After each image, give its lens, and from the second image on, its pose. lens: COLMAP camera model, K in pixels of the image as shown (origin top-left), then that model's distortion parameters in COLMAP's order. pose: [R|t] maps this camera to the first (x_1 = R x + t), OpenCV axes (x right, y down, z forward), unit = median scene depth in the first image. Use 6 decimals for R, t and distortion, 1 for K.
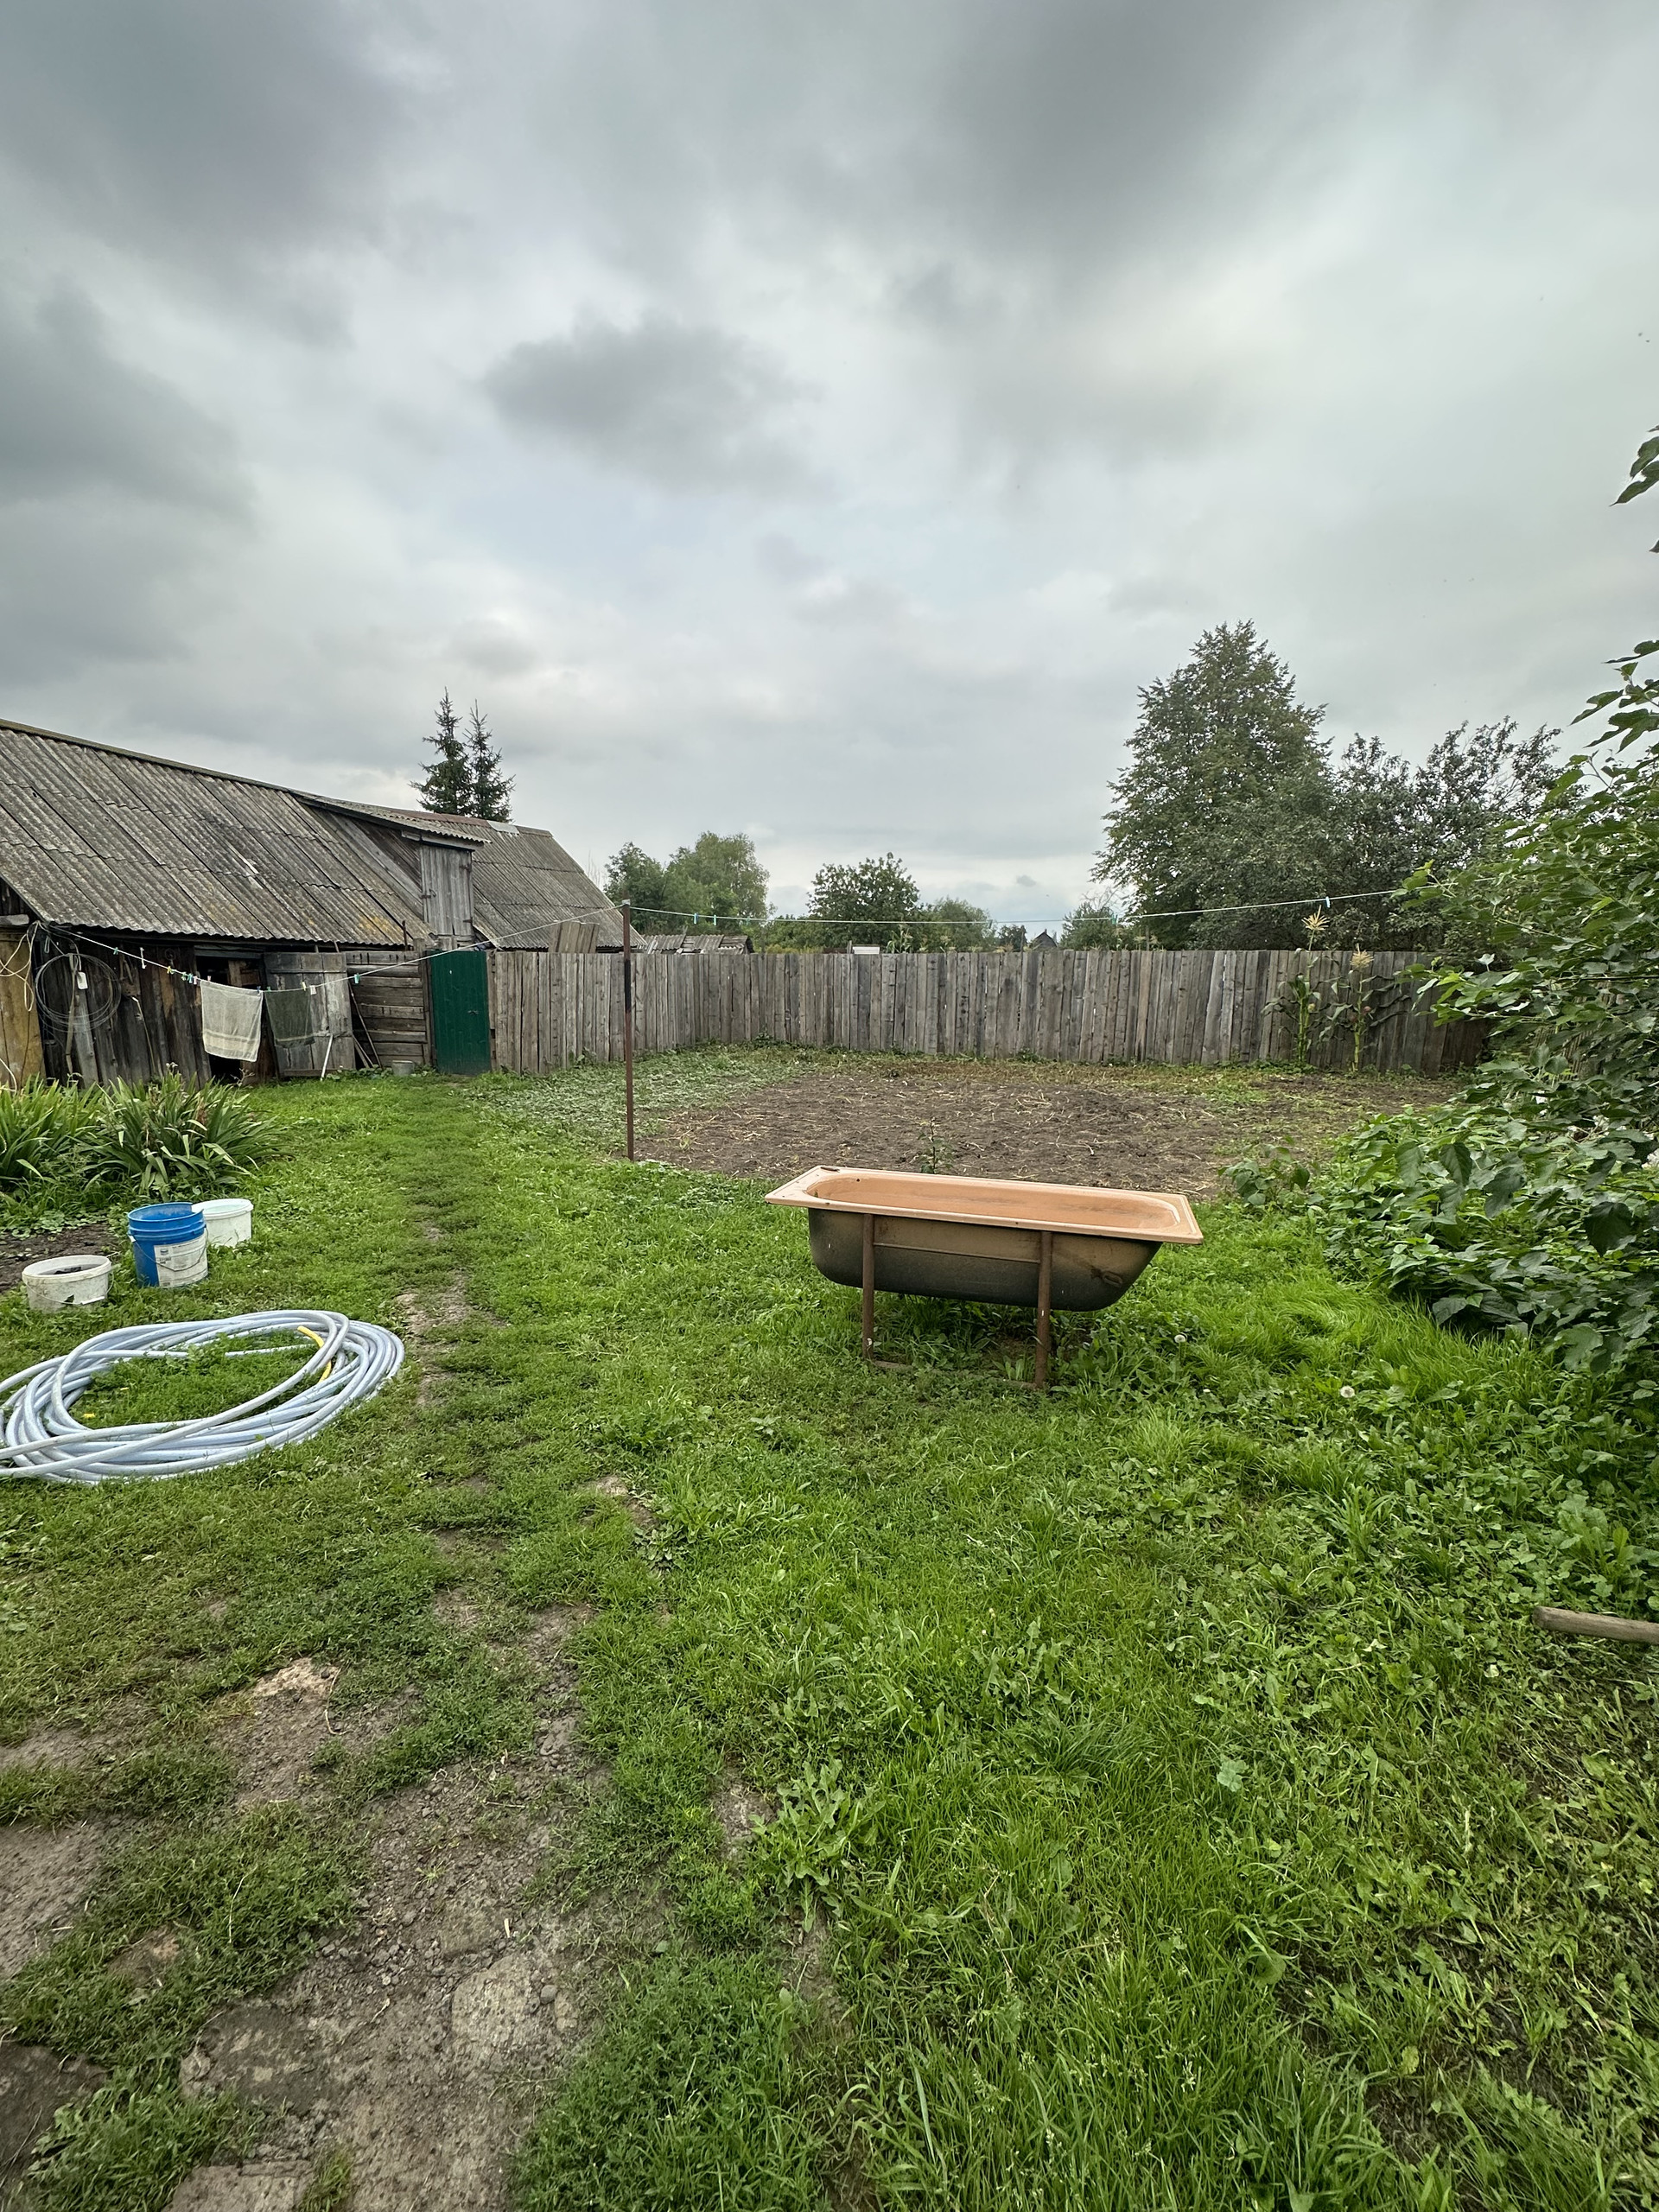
lens RADIAL K [[877.0, 0, 829.2], [0, 877.0, 1100.7], [0, 0, 1]] dist [-0.001666, 0.000553]
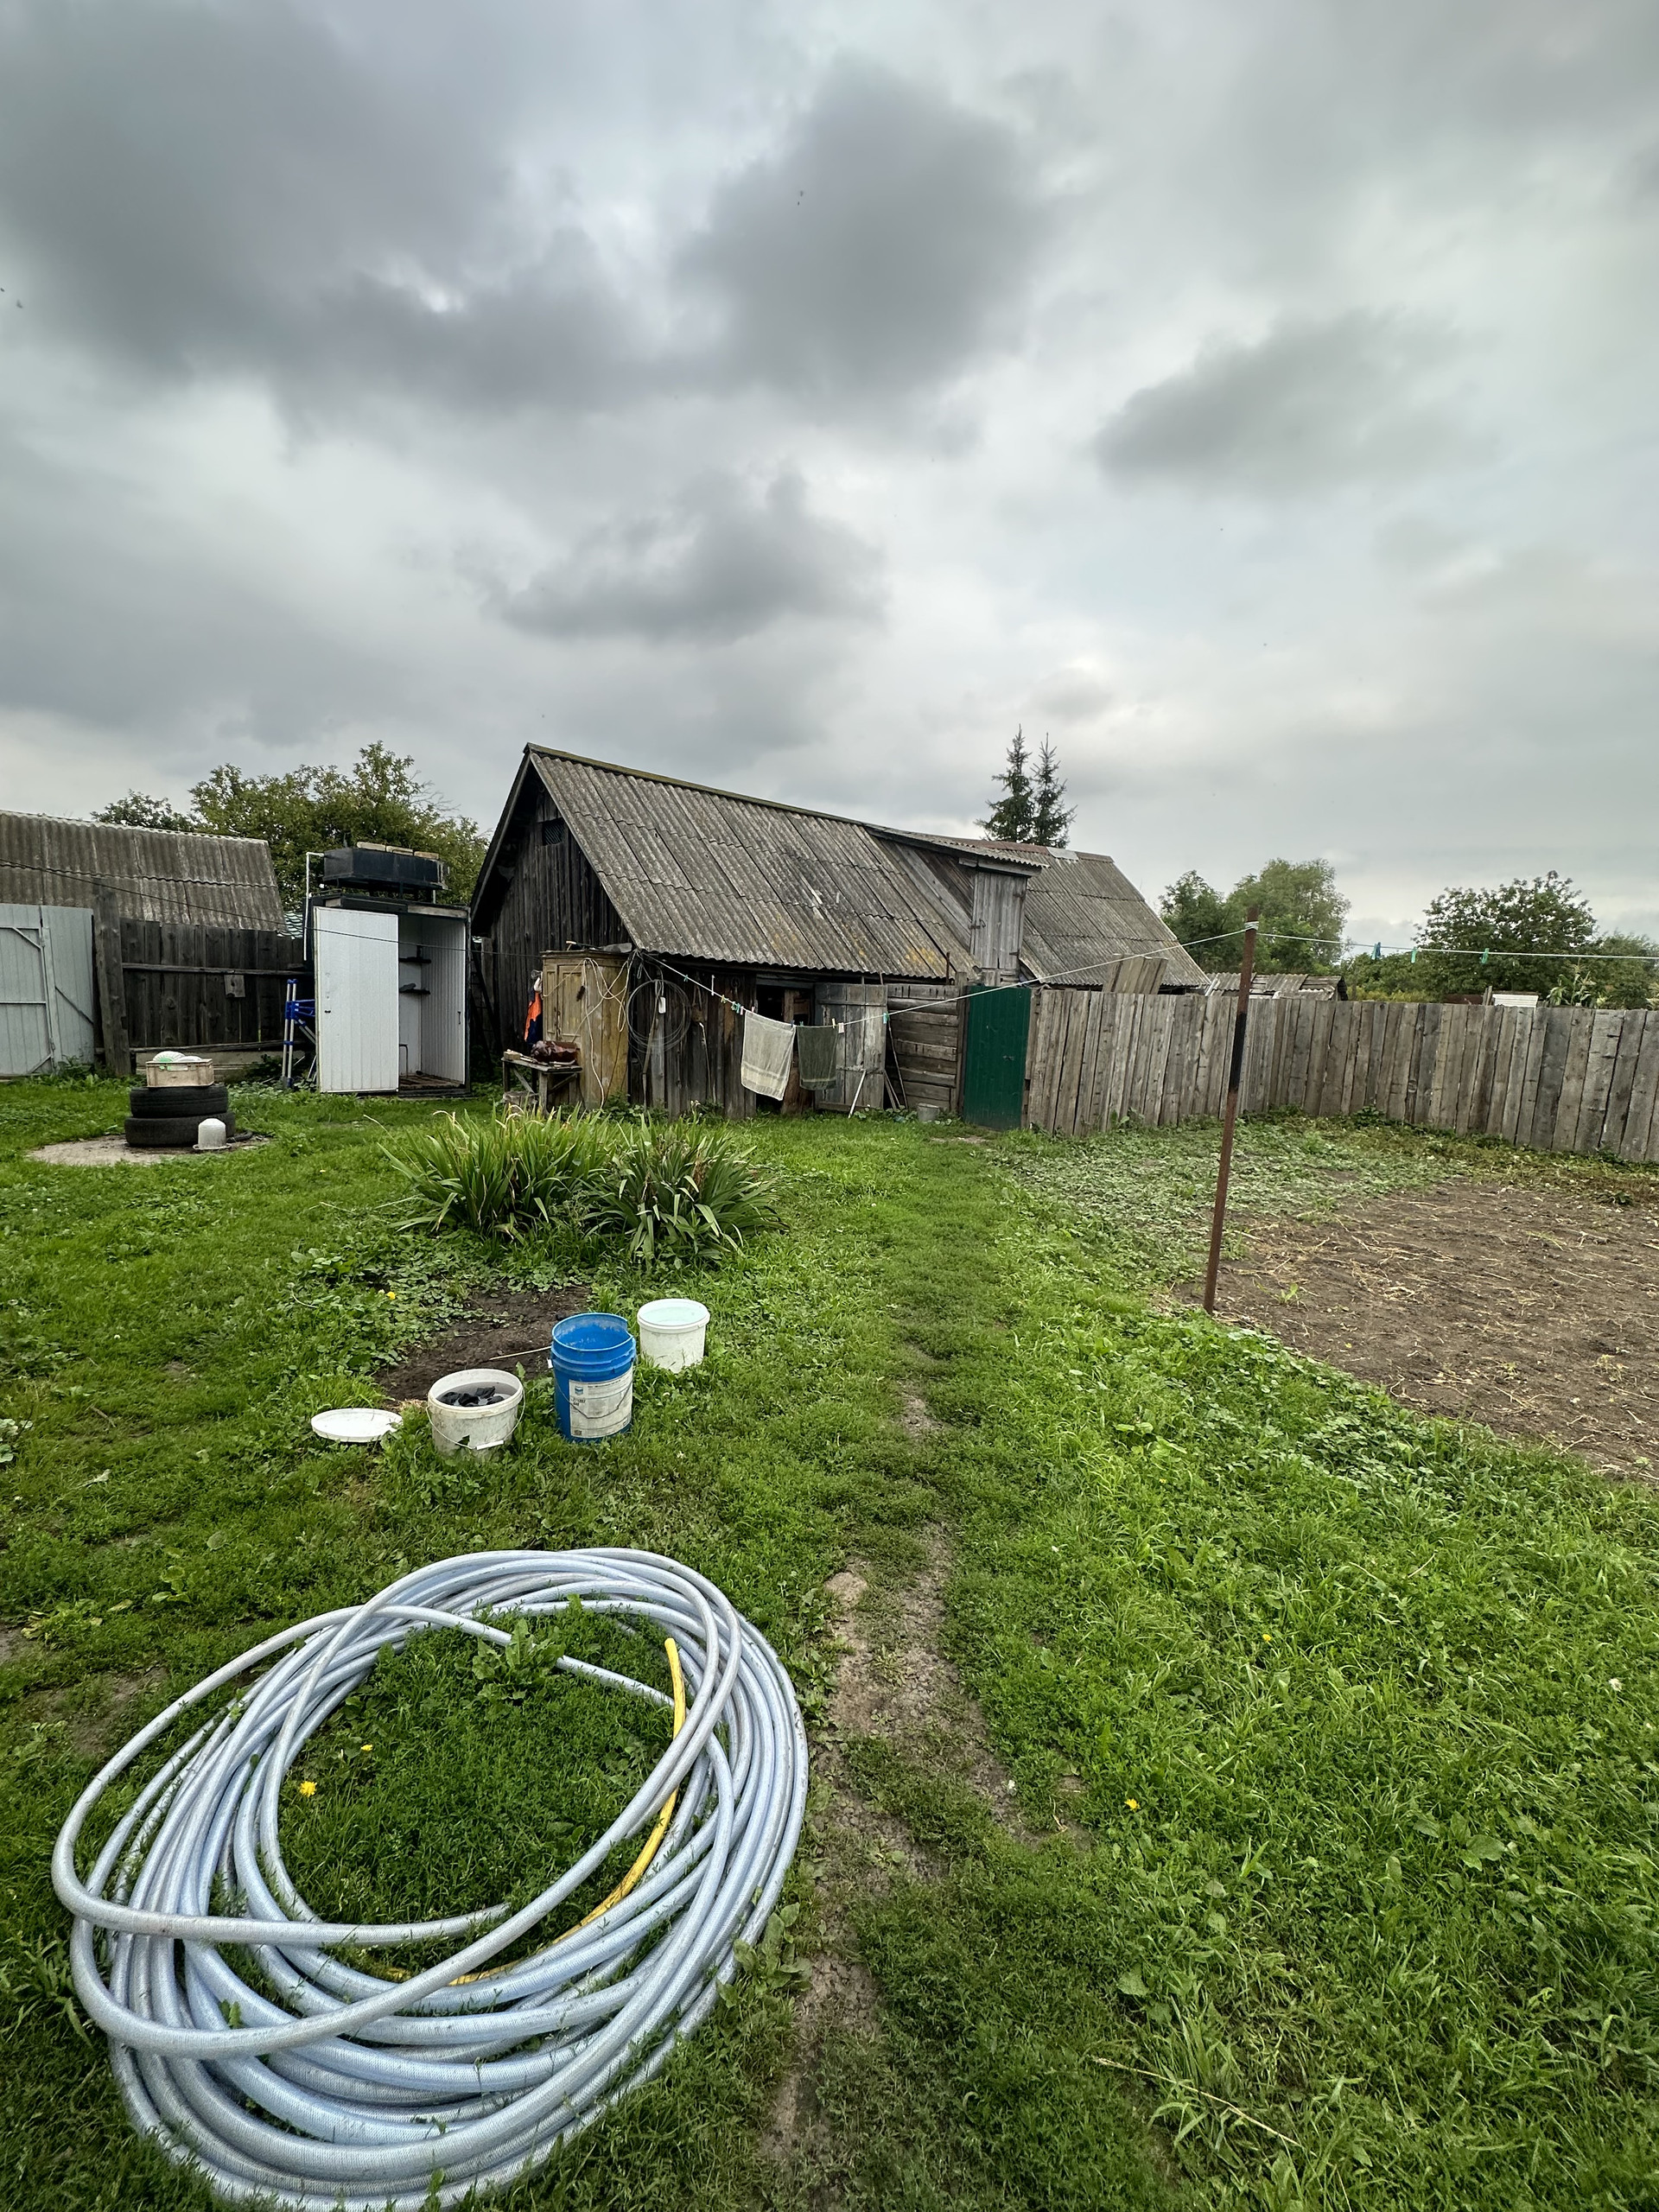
lens RADIAL K [[877.0, 0, 829.2], [0, 877.0, 1100.7], [0, 0, 1]] dist [-0.001666, 0.000553]
pose [[0.833067, 0.101484, -0.543783, -0.077467], [-0.122391, 0.992479, -0.002279, -0.034795], [0.539462, 0.068453, 0.839223, 0.178505]]
